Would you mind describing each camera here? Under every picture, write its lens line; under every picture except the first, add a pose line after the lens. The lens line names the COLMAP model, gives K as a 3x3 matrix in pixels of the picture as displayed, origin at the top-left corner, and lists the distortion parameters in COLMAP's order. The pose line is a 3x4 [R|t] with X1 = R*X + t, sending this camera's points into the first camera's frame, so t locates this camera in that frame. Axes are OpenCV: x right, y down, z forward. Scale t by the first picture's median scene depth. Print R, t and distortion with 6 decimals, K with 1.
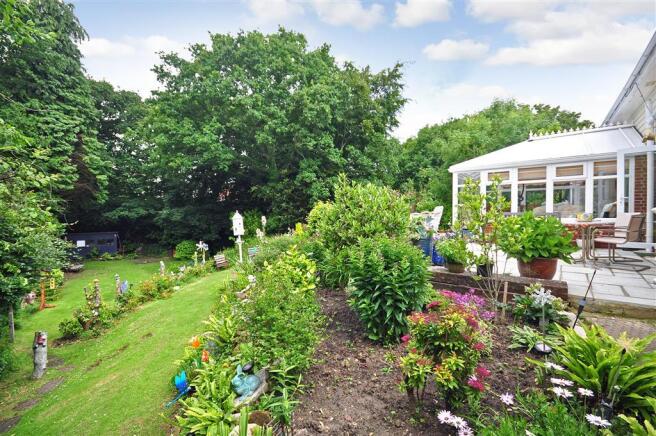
lens RADIAL K [[308.6, 0, 328.7], [0, 308.6, 218.7], [0, 0, 1]] dist [-0.020632, 0.001978]
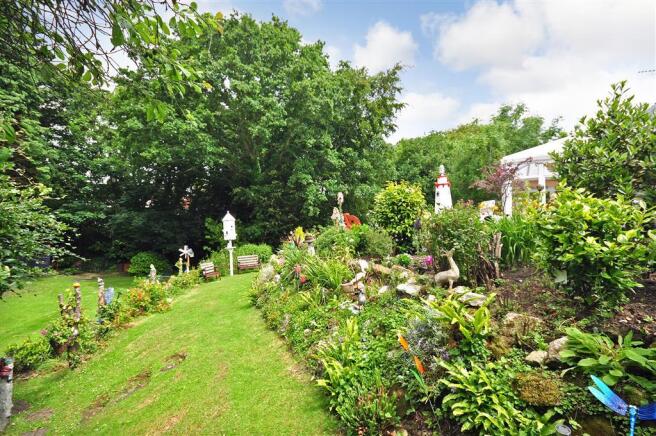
lens RADIAL K [[319.2, 0, 329.2], [0, 319.2, 216.7], [0, 0, 1]] dist [-0.006043, -0.005595]
pose [[0.987935, 0.021308, 0.153394, -0.134866], [-0.010860, 0.997583, -0.068631, 0.039913], [-0.154485, 0.066137, 0.985779, 0.076647]]
